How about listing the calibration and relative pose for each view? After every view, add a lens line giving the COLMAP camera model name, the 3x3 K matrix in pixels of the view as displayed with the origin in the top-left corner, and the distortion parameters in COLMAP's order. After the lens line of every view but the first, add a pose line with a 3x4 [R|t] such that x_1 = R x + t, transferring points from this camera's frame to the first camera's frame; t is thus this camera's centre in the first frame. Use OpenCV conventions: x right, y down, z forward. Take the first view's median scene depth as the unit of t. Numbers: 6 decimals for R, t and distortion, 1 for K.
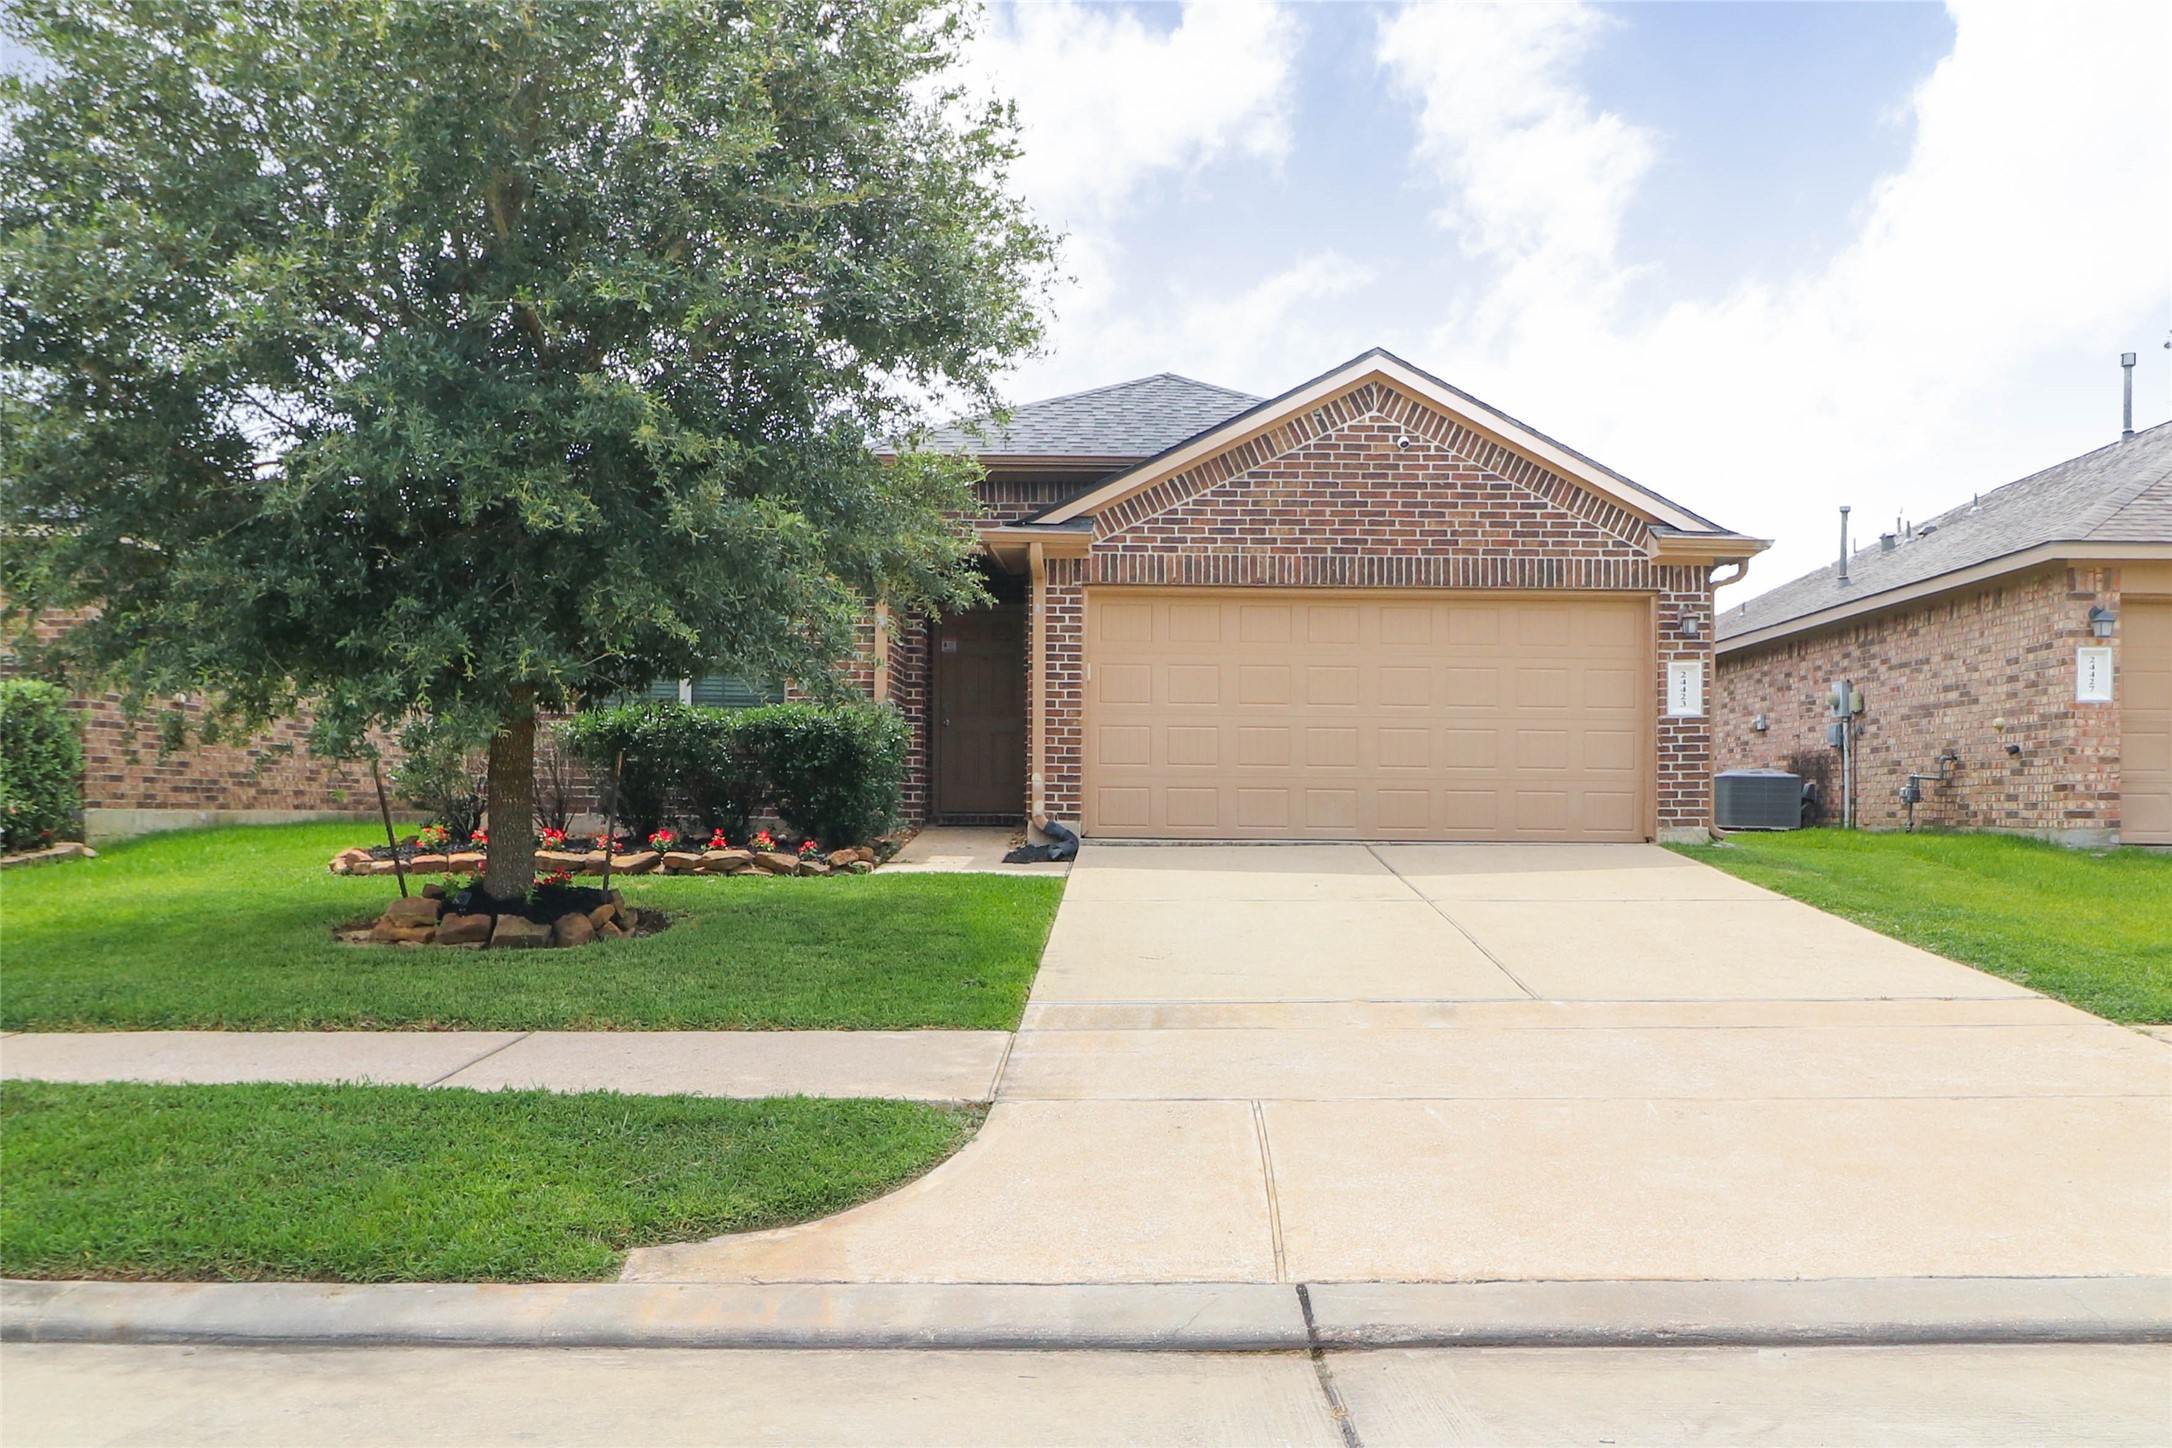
lens RADIAL K [[1009.0, 0, 1107.4], [0, 1009.0, 739.4], [0, 0, 1]] dist [0.009474, 0.000668]
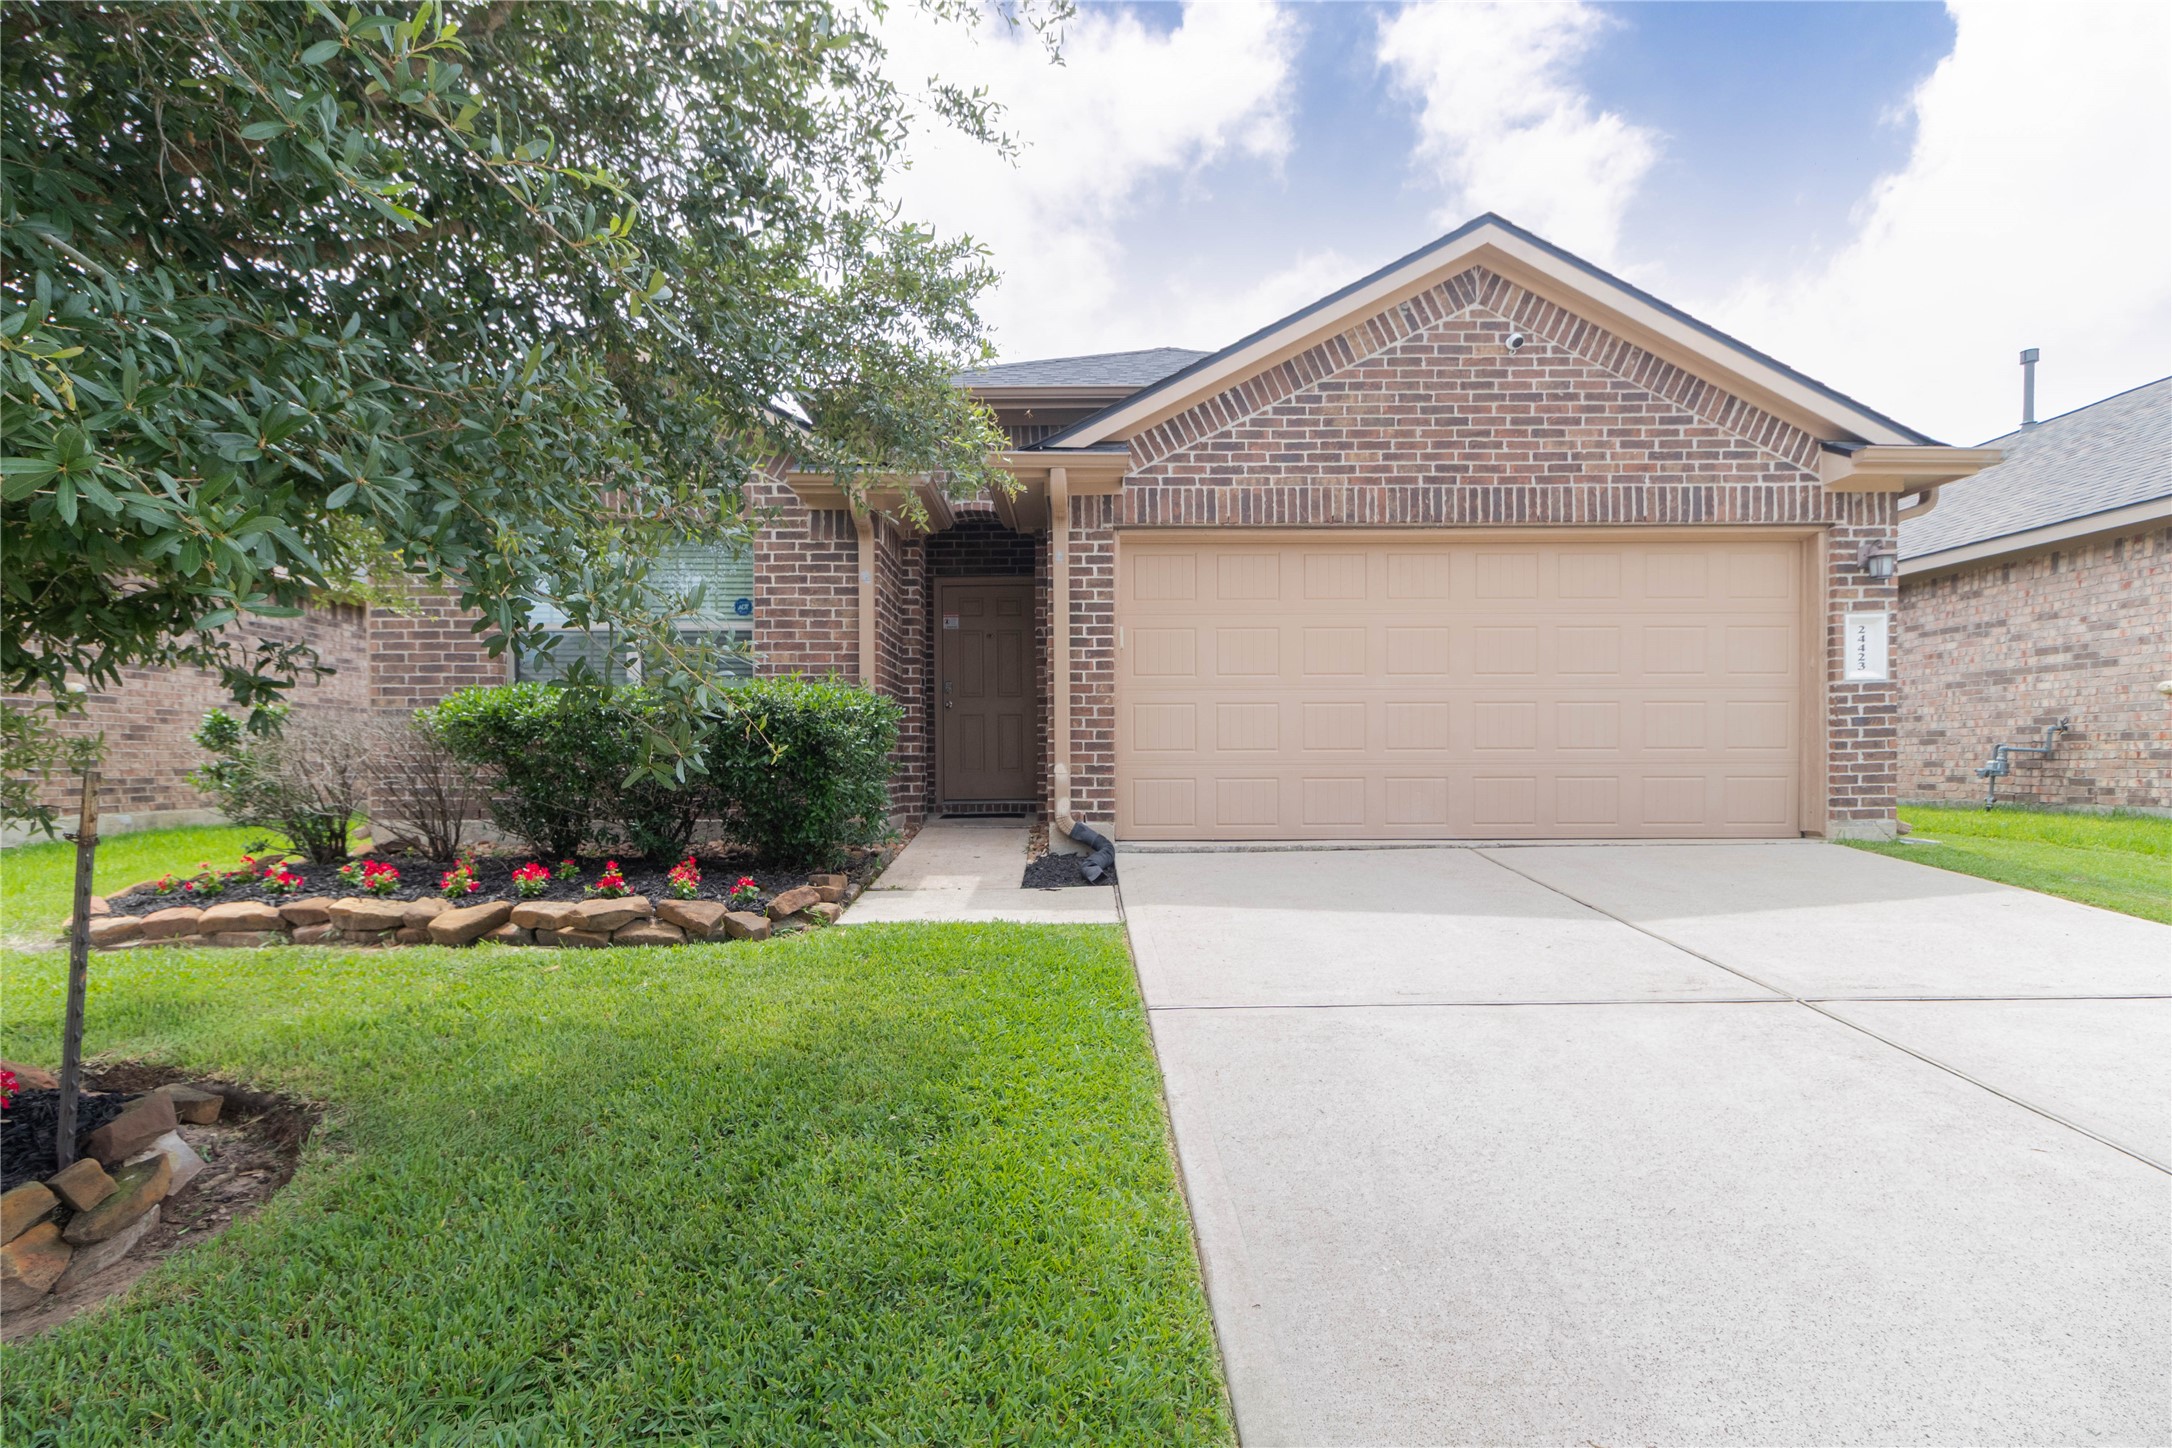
lens RADIAL K [[1009.0, 0, 1072.6], [0, 1009.0, 714.4], [0, 0, 1]] dist [0.009474, 0.000668]
pose [[0.999196, -0.014182, -0.037502, -0.028471], [0.013962, 0.999884, -0.006099, -0.000699], [0.037584, 0.005570, 0.999278, 0.191529]]
